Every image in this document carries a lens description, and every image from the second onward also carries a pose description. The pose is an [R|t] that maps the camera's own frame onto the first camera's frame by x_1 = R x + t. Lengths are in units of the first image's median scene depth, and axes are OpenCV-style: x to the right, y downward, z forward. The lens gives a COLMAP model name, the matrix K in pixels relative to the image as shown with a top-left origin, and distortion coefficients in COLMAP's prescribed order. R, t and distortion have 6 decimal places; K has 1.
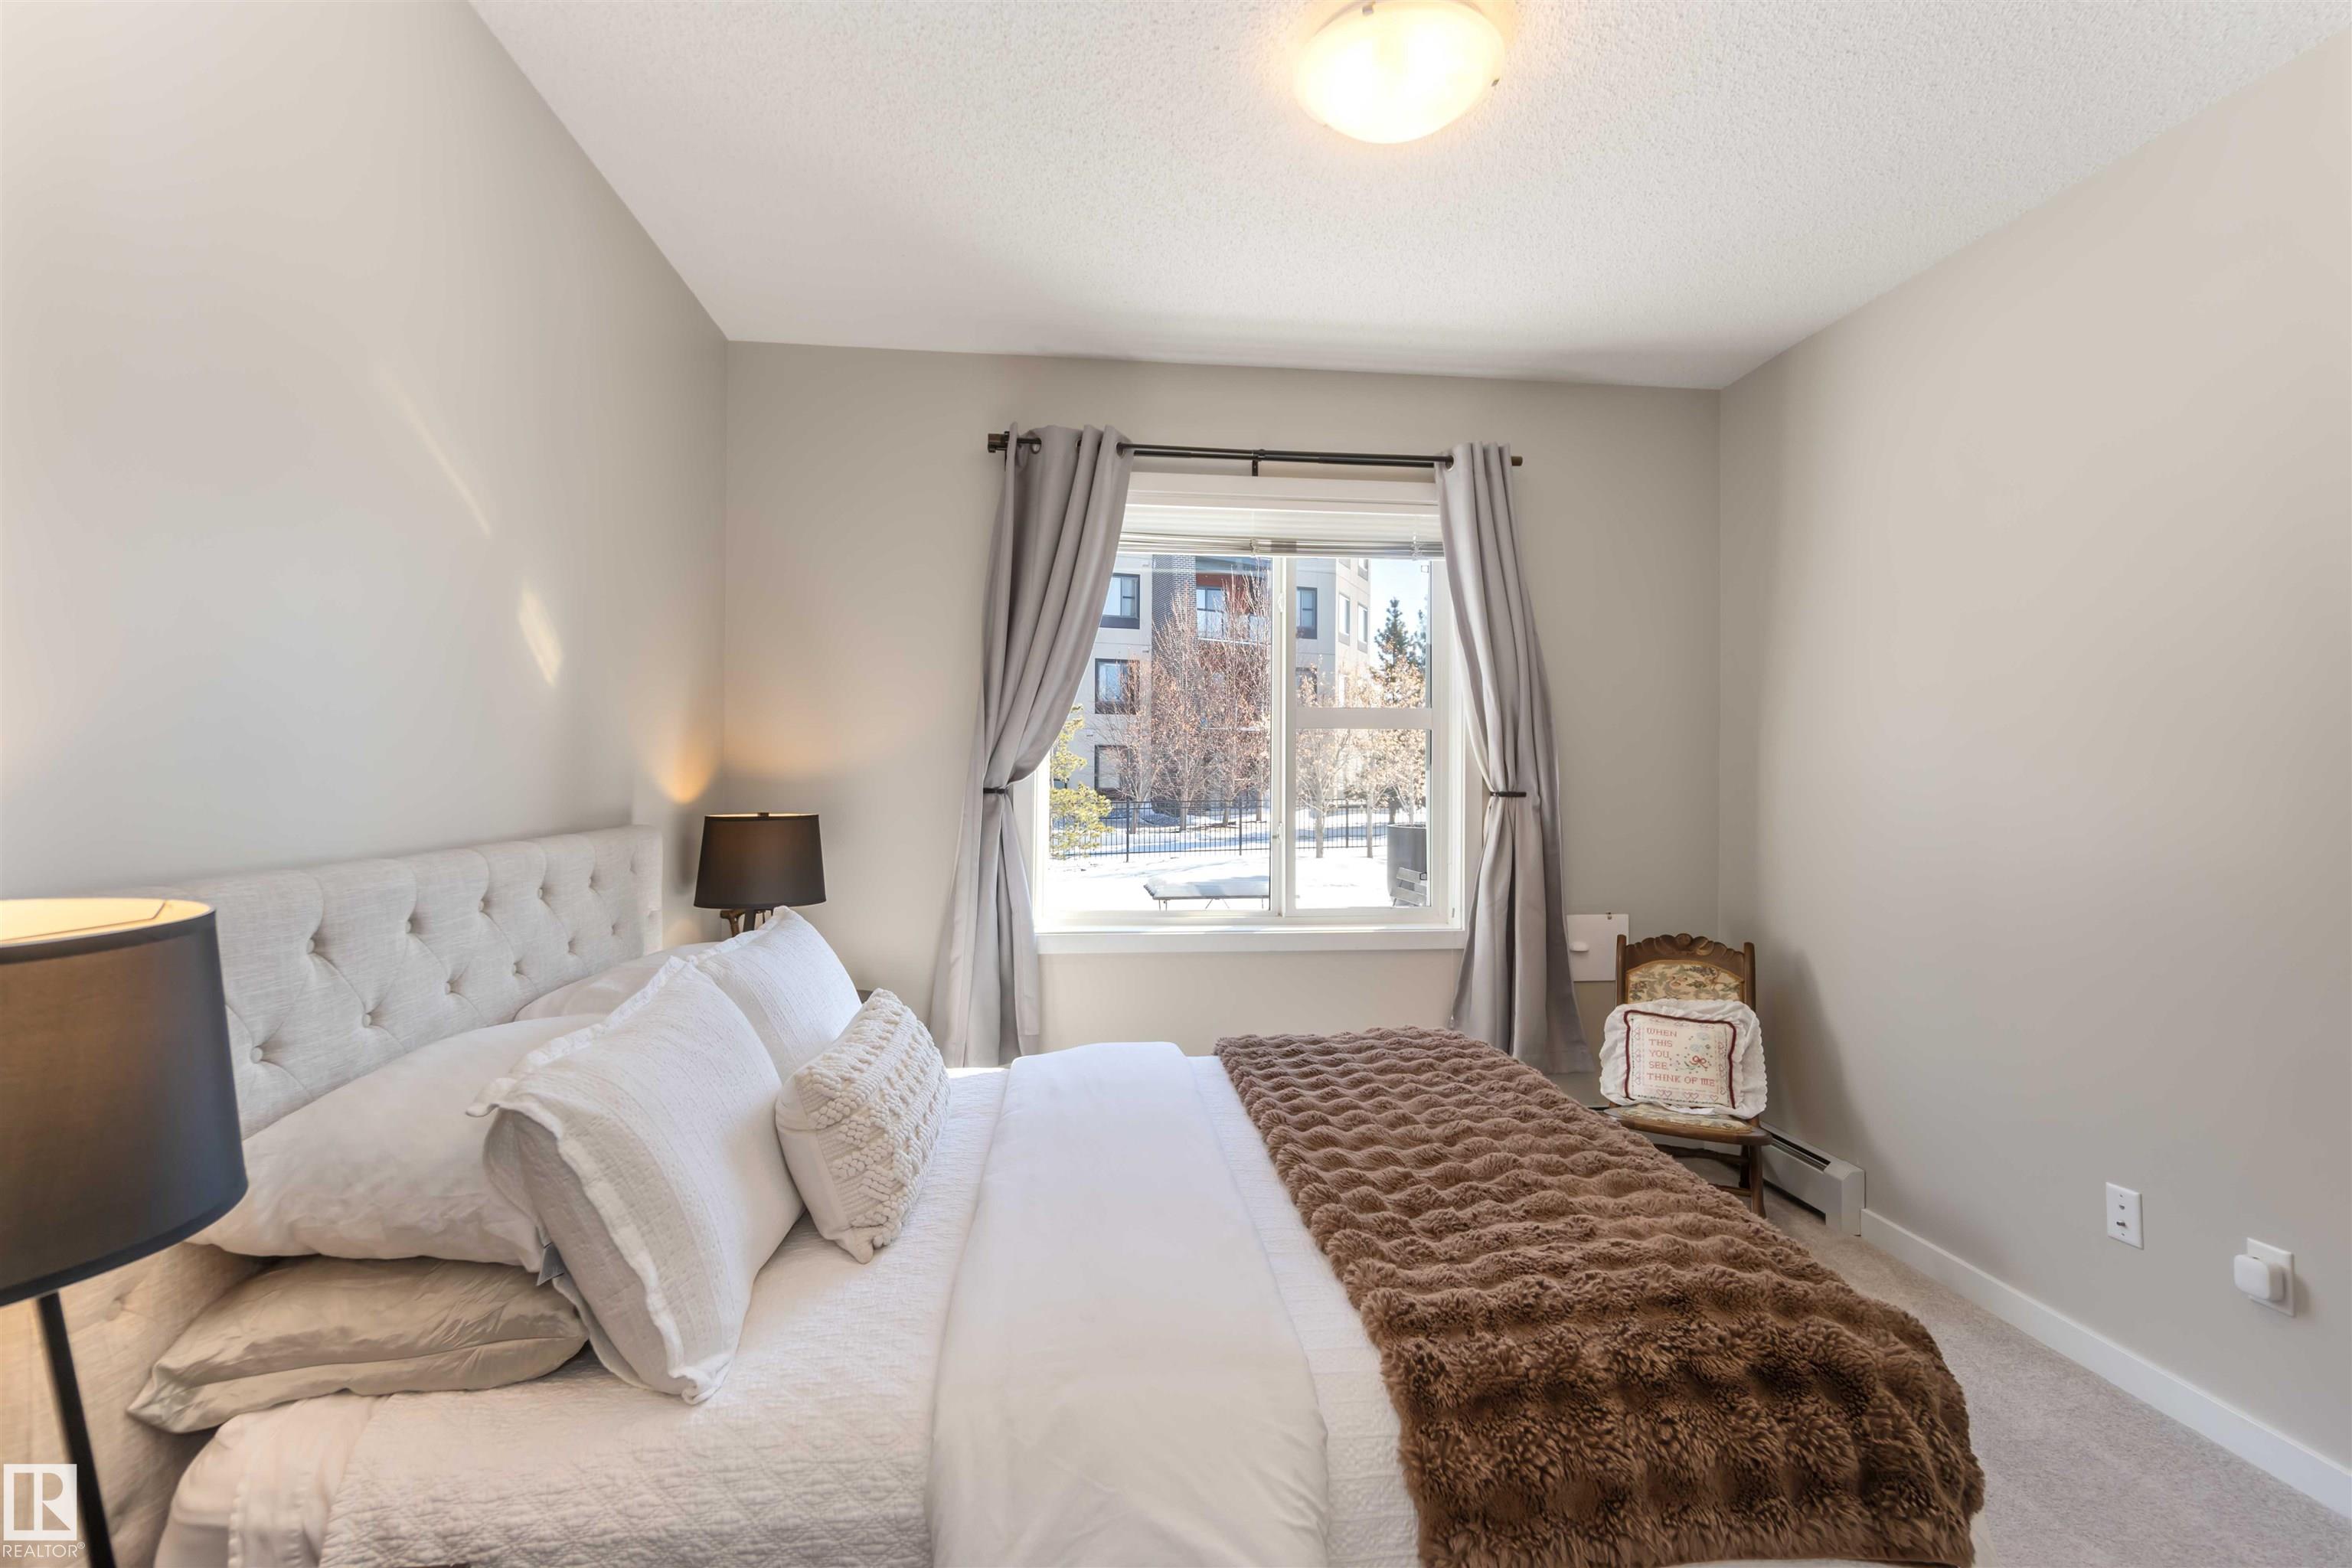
lens RADIAL K [[1032.2, 0, 1181.4], [0, 1032.2, 720.0], [0, 0, 1]] dist [-0.000575, 0.000031]
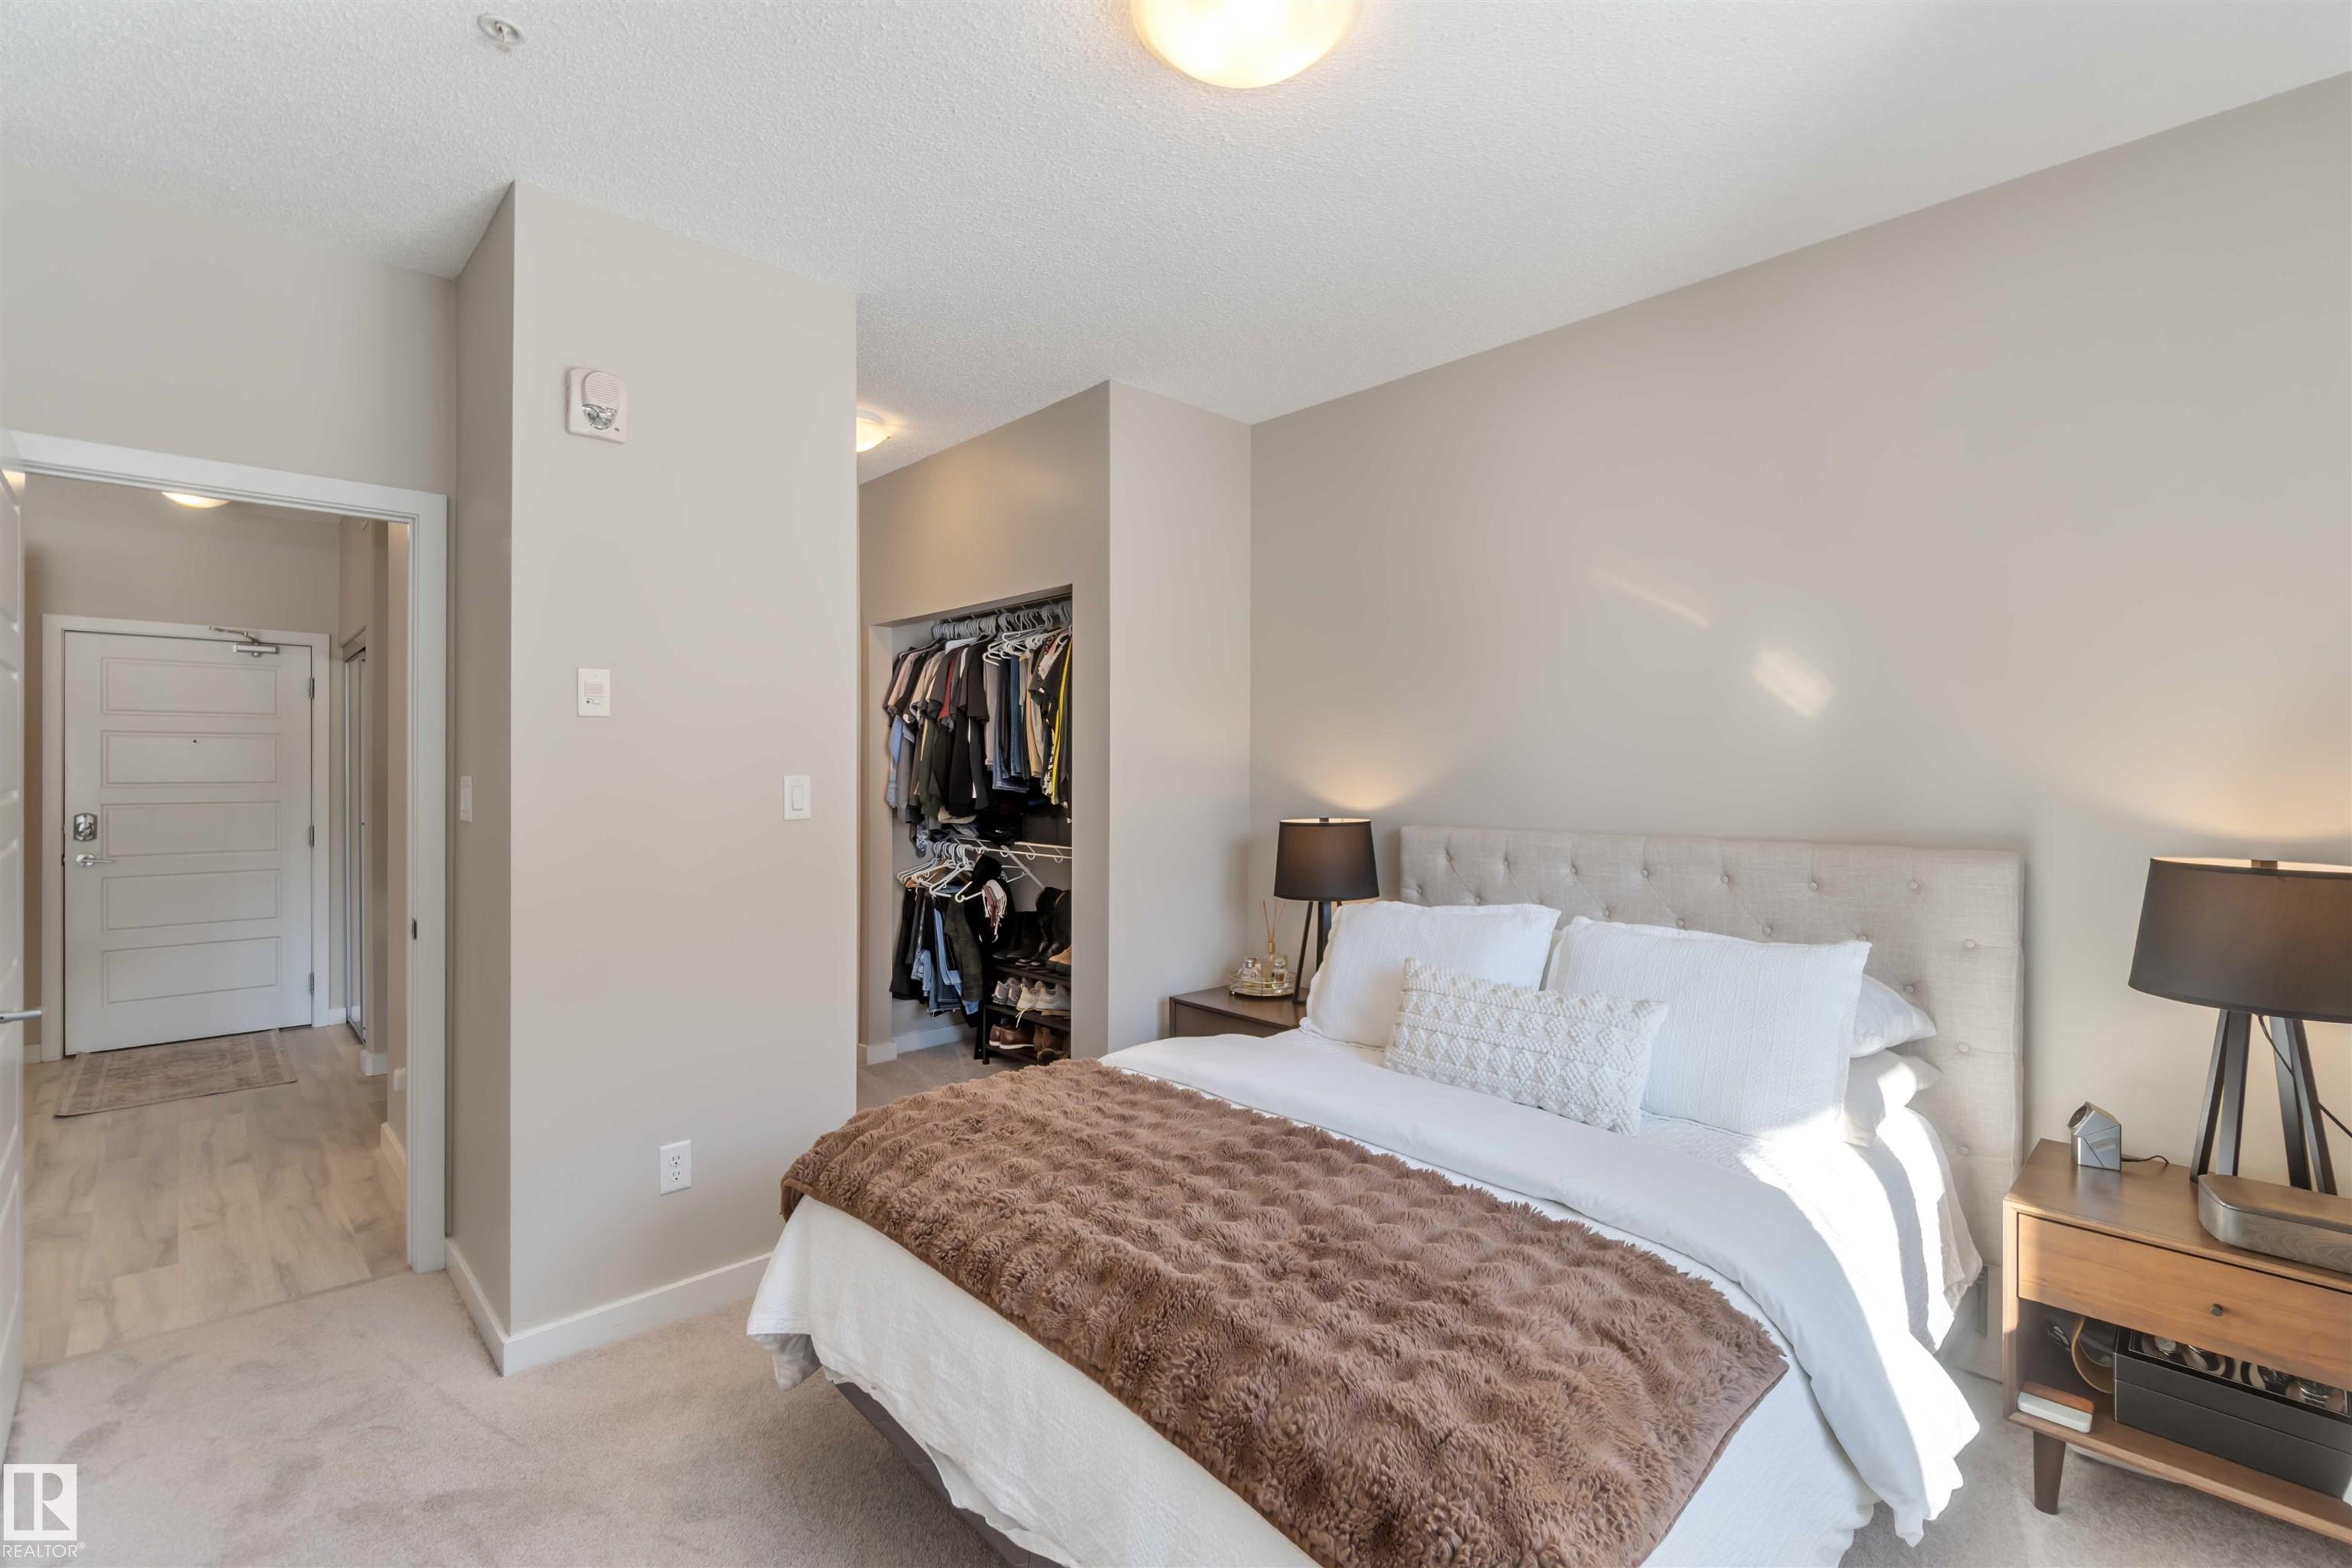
lens RADIAL K [[1022.6, 0, 1173.4], [0, 1022.6, 769.9], [0, 0, 1]] dist [0.000054, 0.000139]
pose [[-0.807685, -0.011341, -0.589506, 0.460276], [0.026770, 0.998079, -0.055880, 0.044730], [0.589007, -0.060914, -0.805829, 0.963331]]
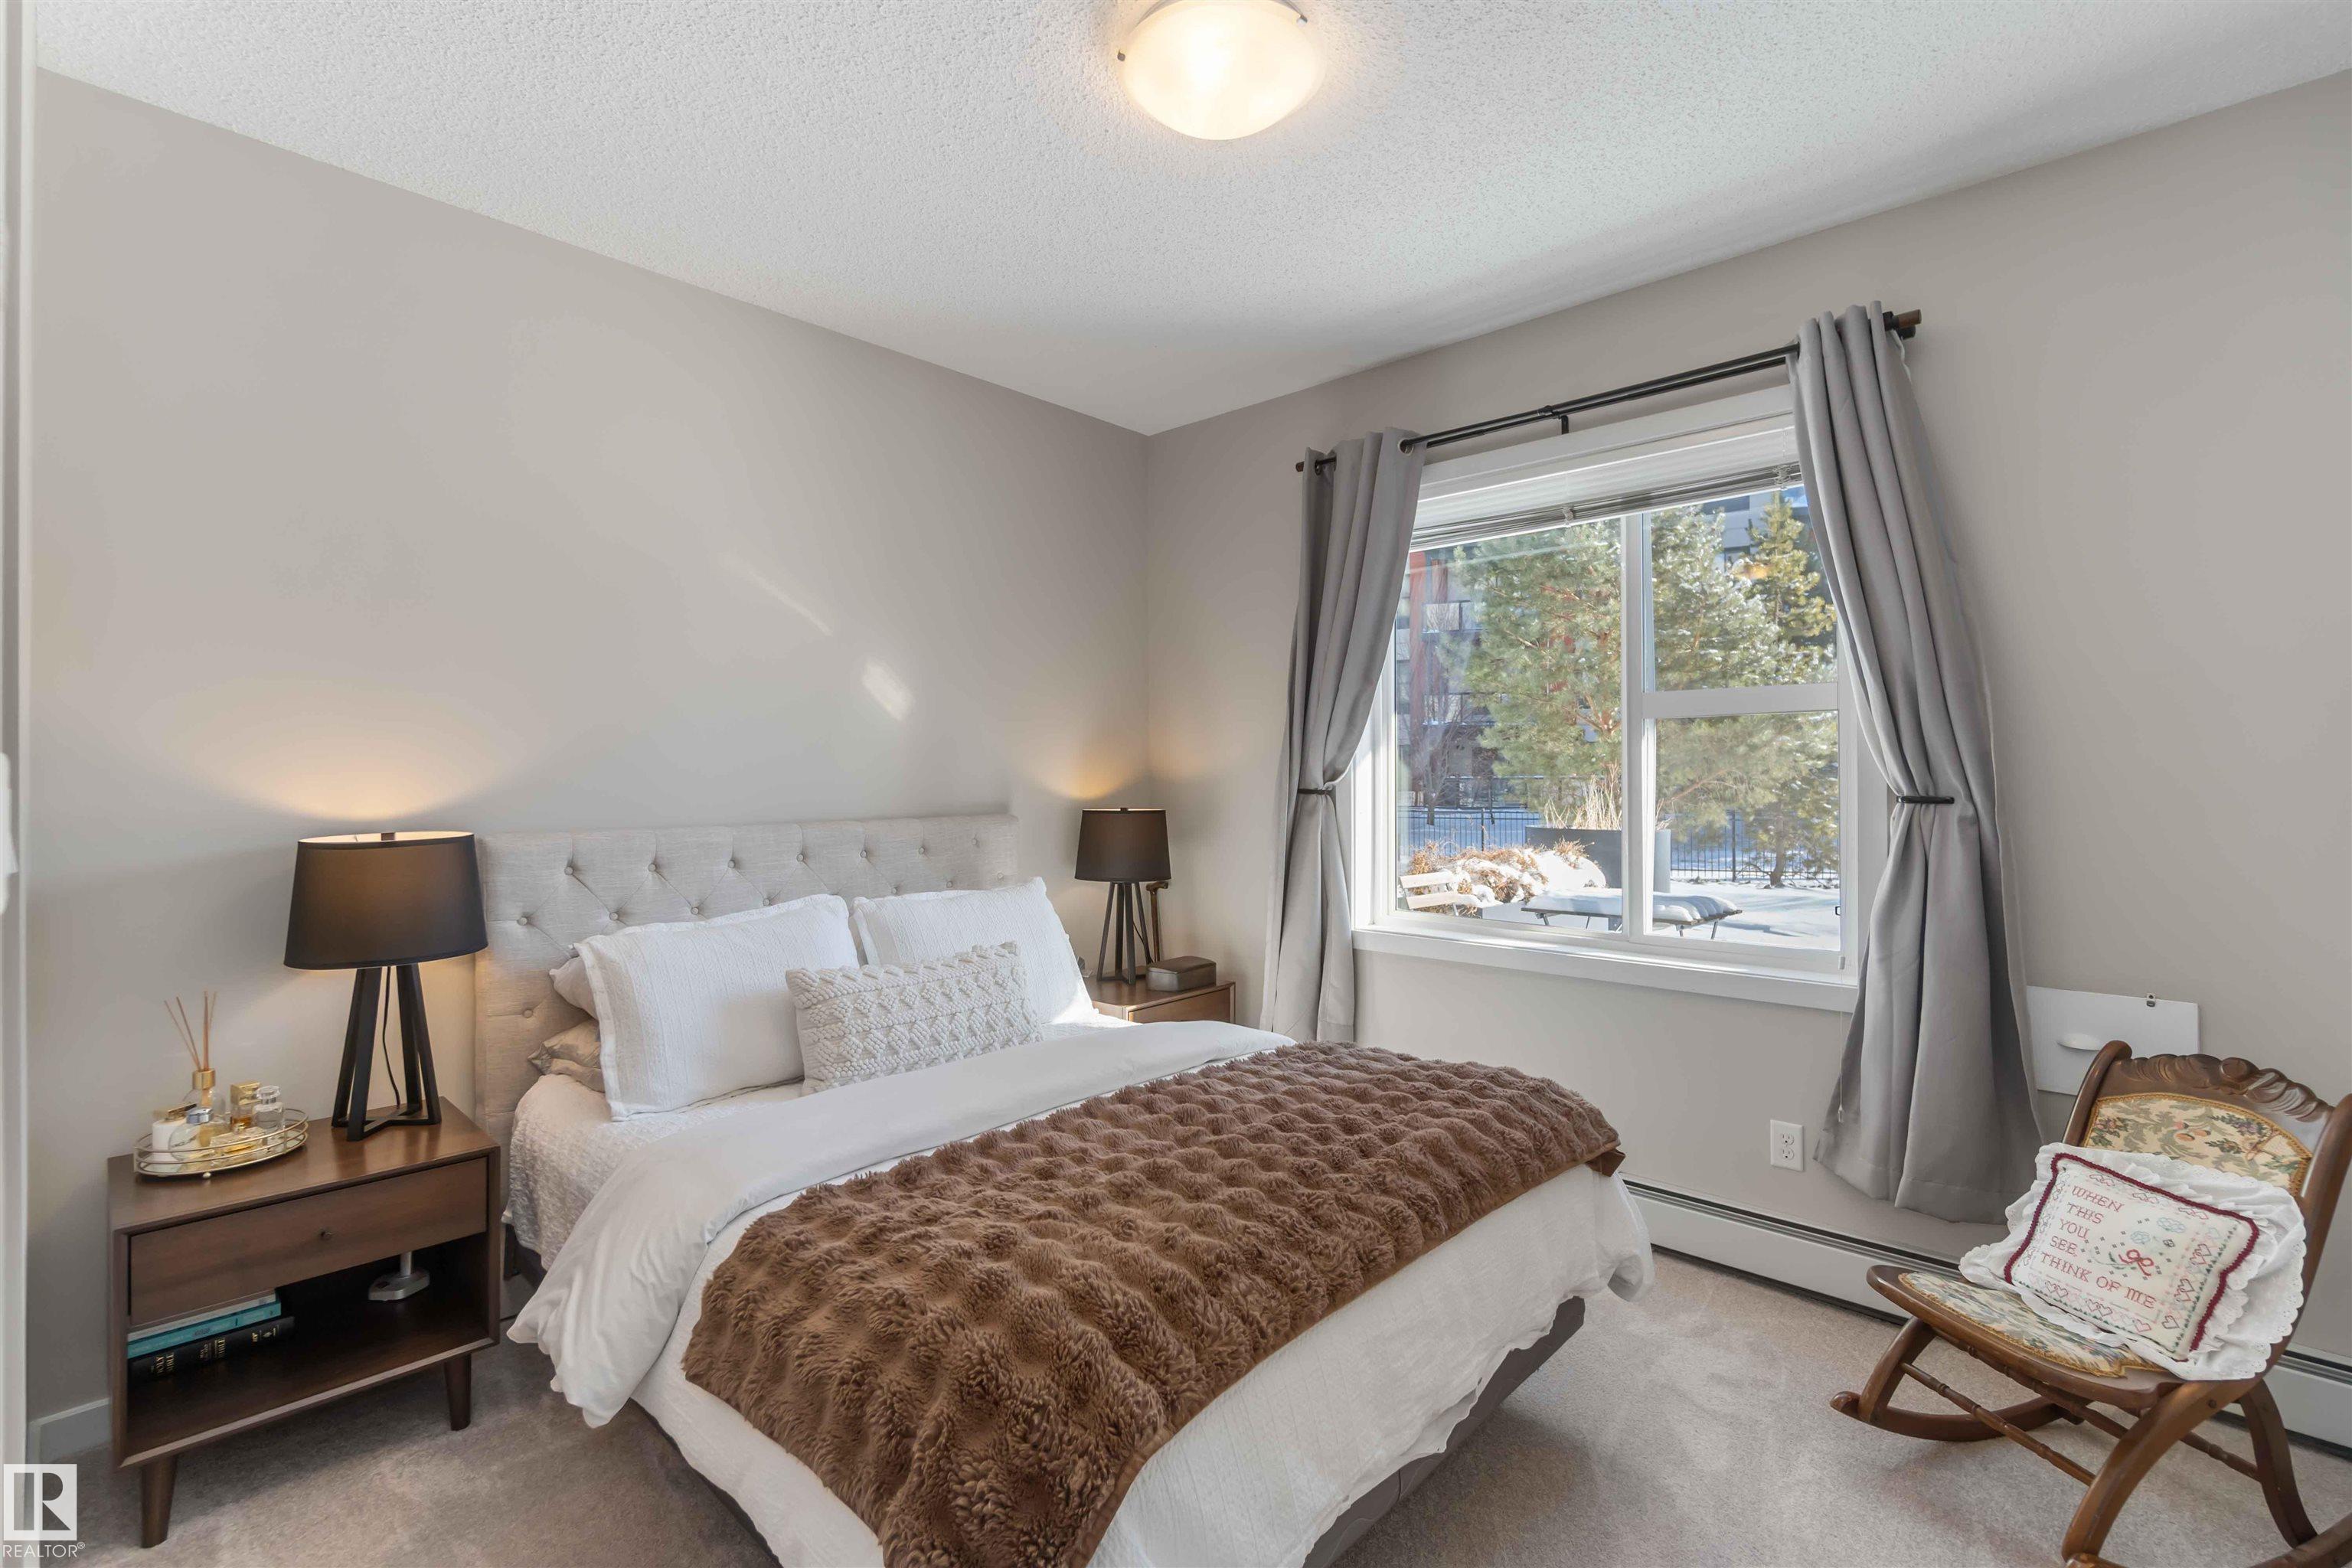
lens RADIAL K [[1048.7, 0, 1163.6], [0, 1048.7, 765.8], [0, 0, 1]] dist [0.000886, 0.001447]
pose [[0.636217, -0.003118, -0.771504, 0.570767], [0.046736, 0.998311, 0.034506, -0.004585], [0.770093, -0.058011, 0.635288, 0.176615]]
